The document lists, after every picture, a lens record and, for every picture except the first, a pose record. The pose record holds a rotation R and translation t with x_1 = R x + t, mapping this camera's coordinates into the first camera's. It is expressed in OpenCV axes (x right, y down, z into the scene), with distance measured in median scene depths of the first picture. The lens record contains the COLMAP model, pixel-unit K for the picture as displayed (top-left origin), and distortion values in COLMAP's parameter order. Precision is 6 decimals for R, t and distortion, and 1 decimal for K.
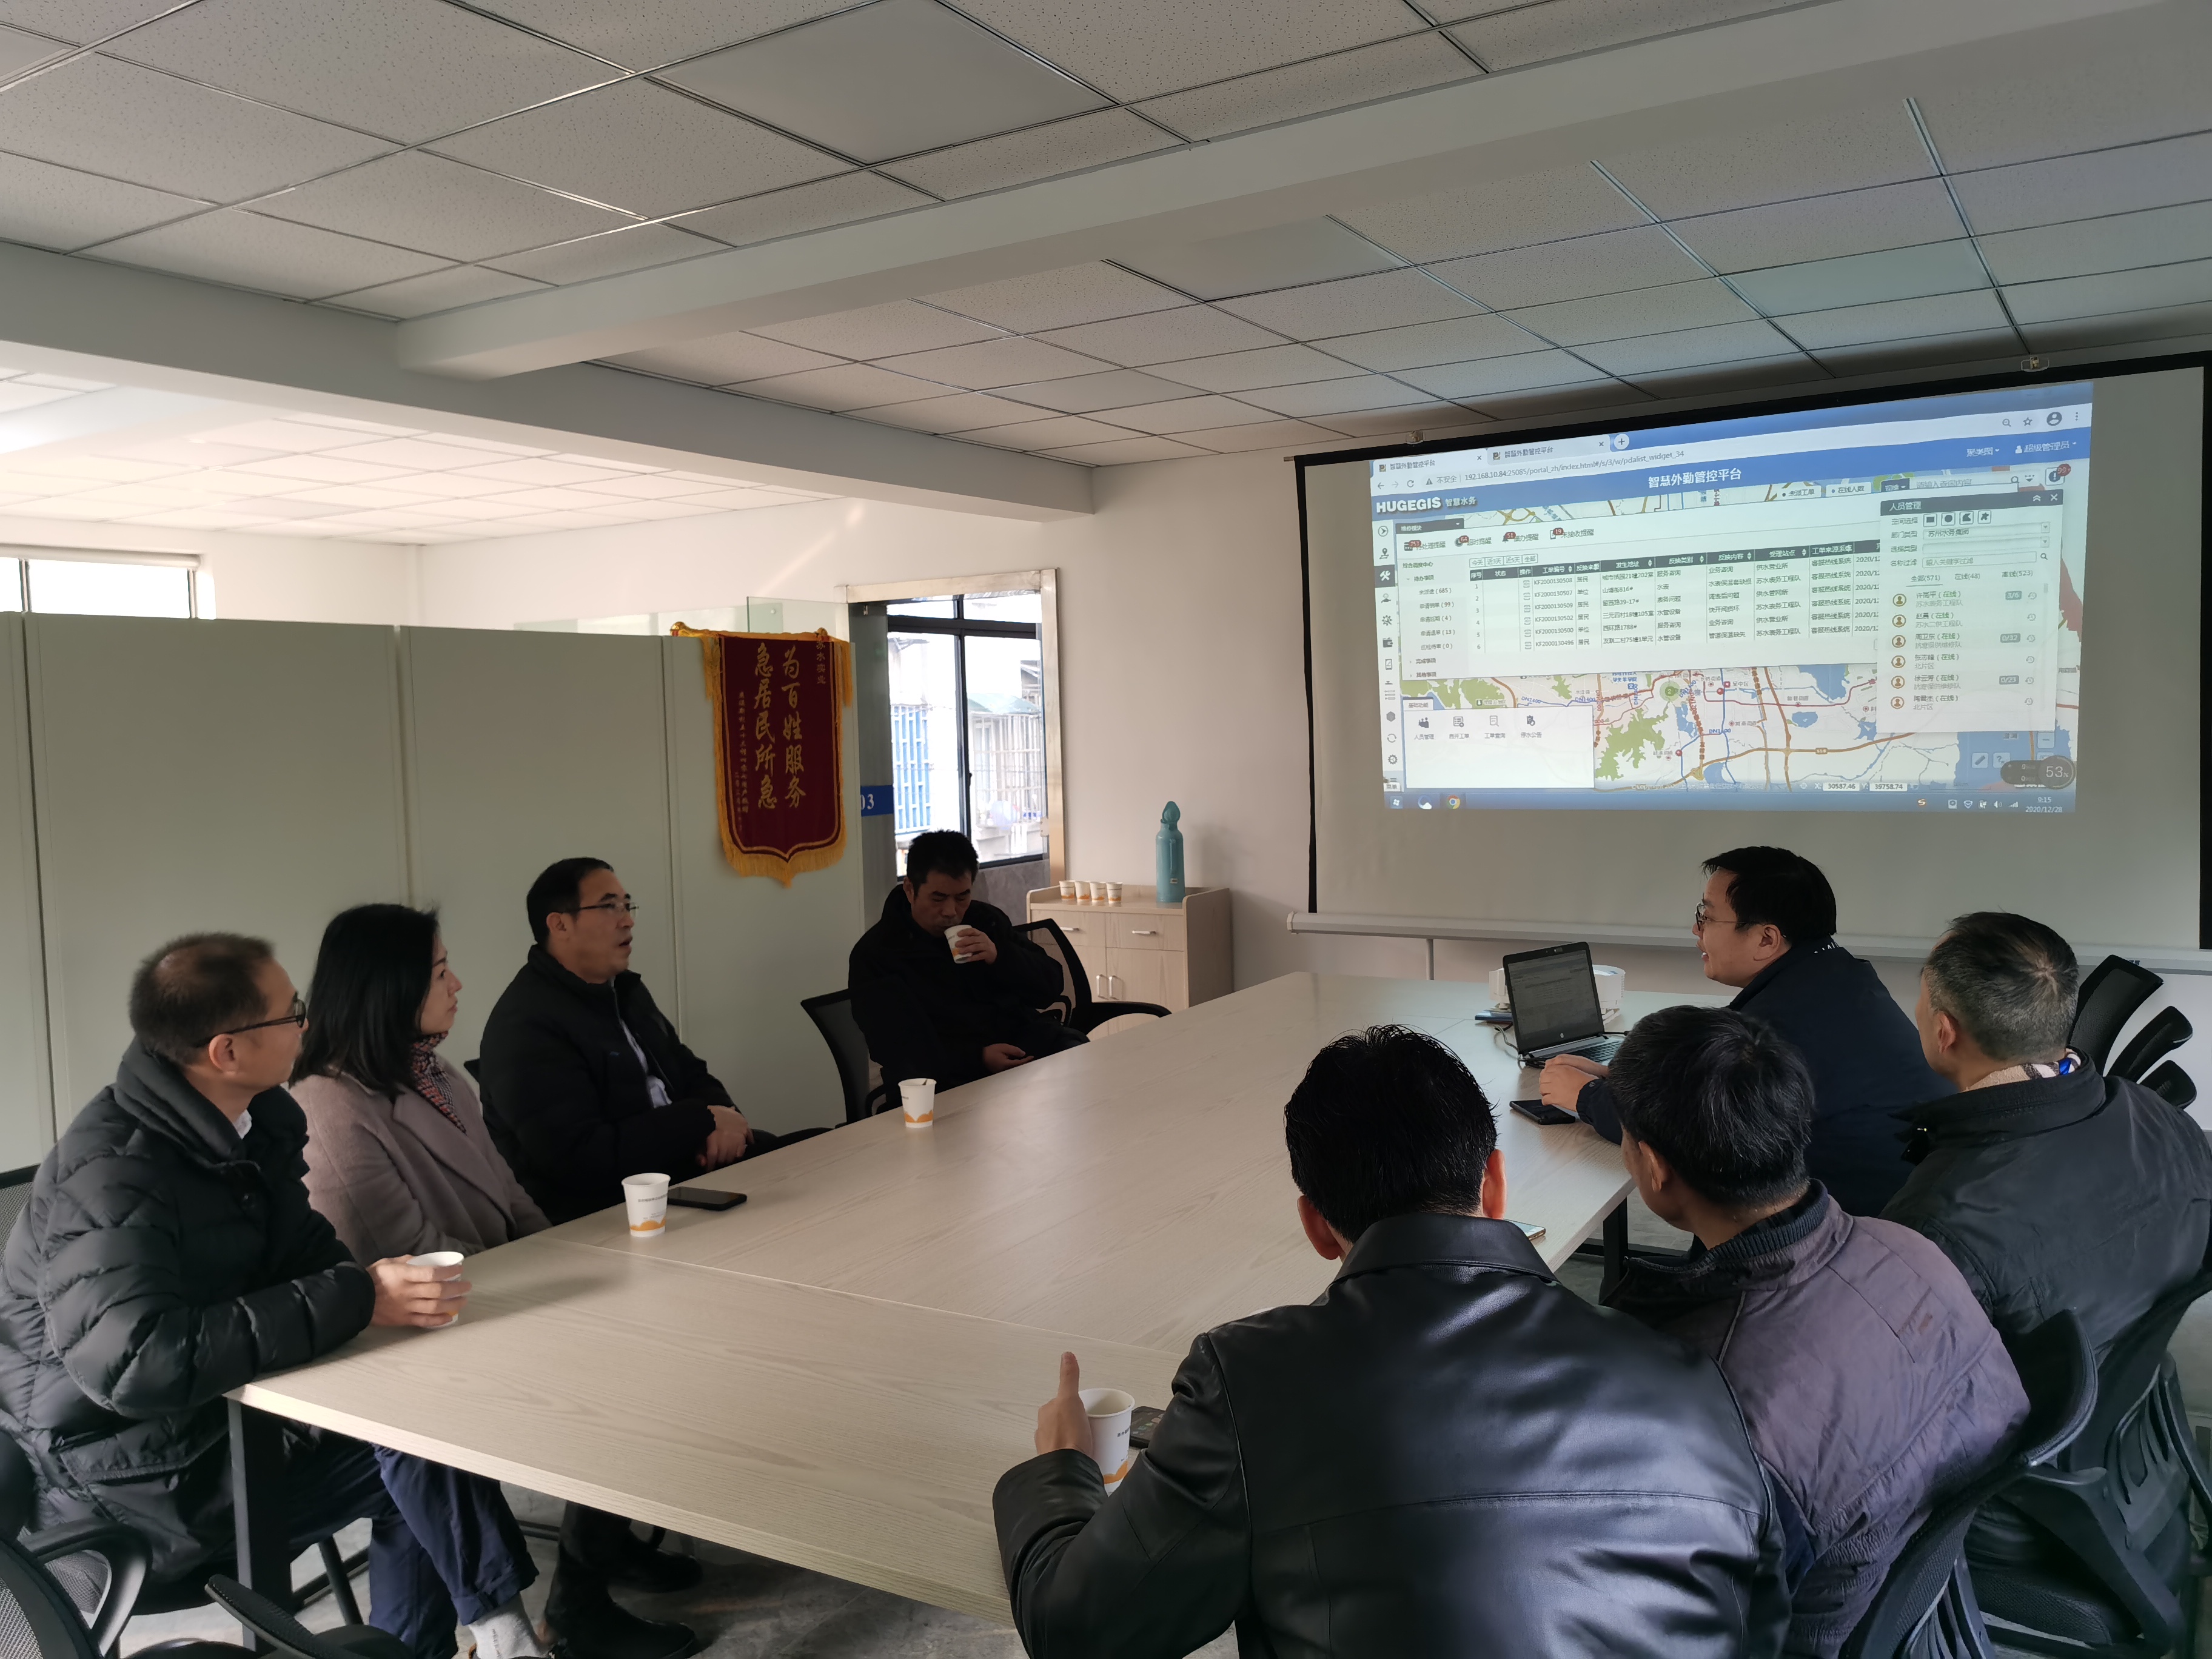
lens RADIAL K [[1701.0, 0, 1093.9], [0, 1701.0, 818.0], [0, 0, 1]] dist [0.057513, -0.074697]
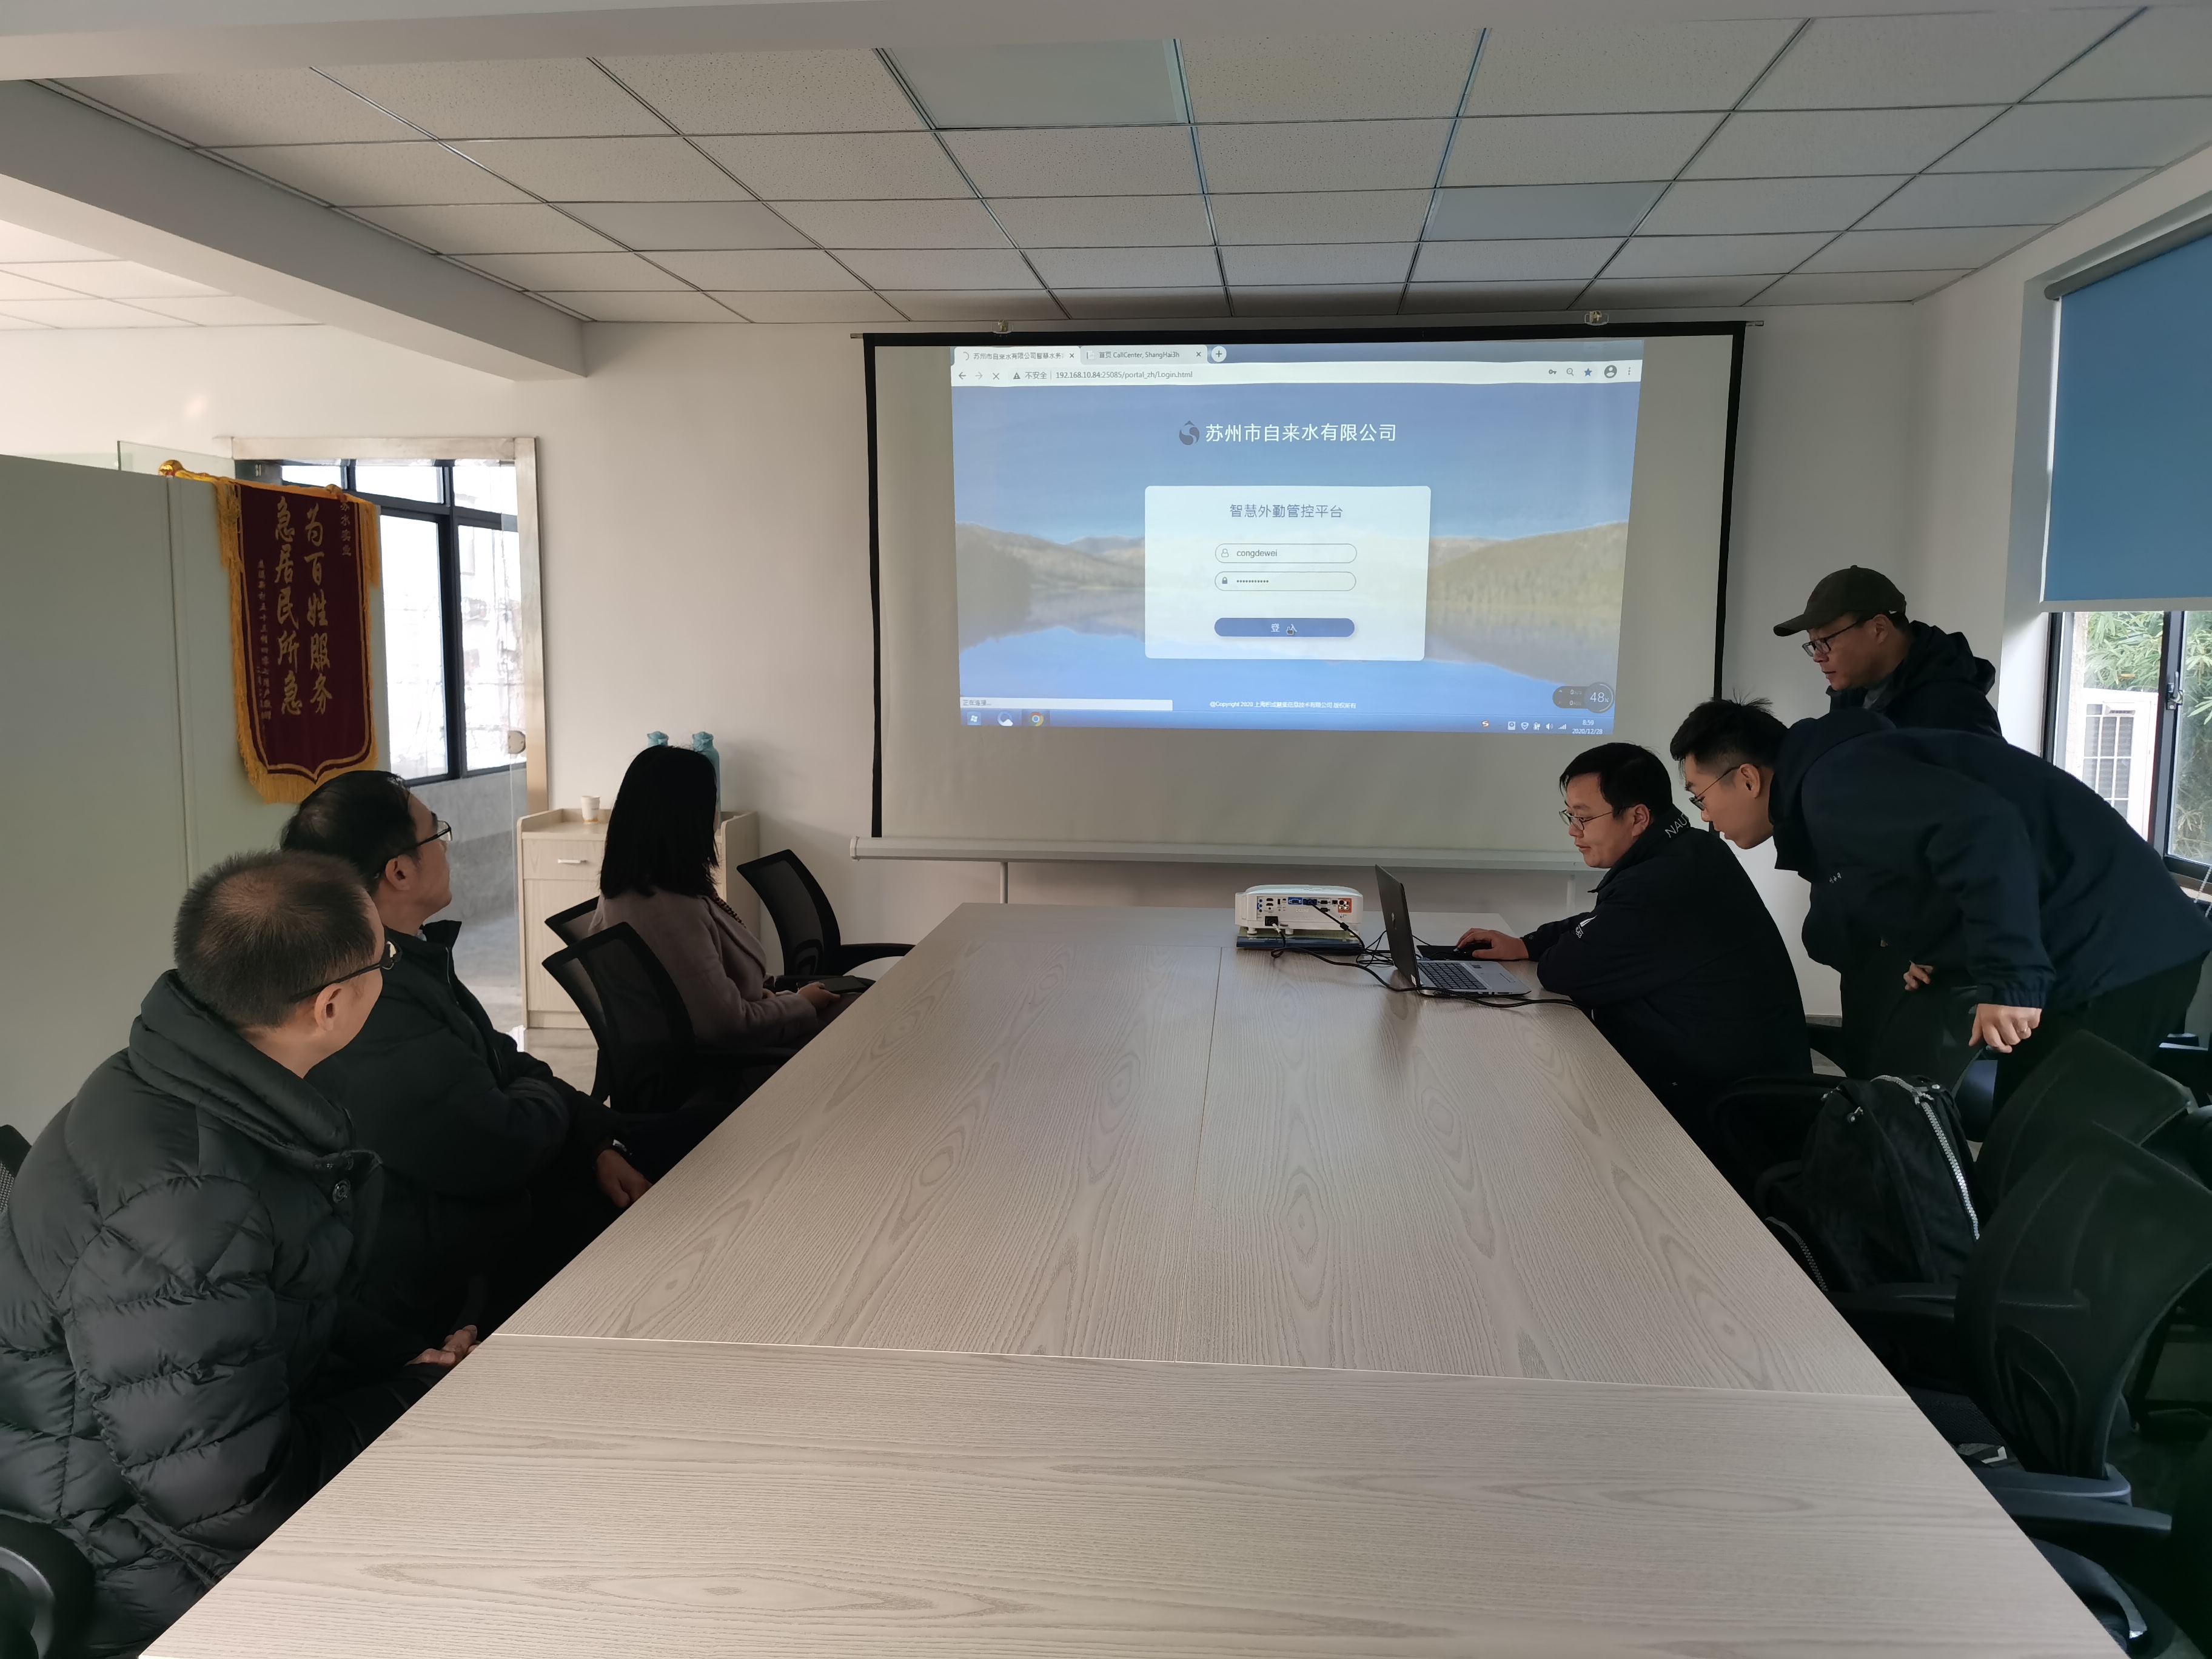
lens RADIAL K [[1701.0, 0, 1093.9], [0, 1701.0, 818.0], [0, 0, 1]] dist [0.057513, -0.074697]
pose [[0.902925, -0.012650, 0.429611, -0.194245], [-0.007309, 0.998970, 0.044775, 0.003671], [-0.429735, -0.043568, 0.901903, 0.141483]]
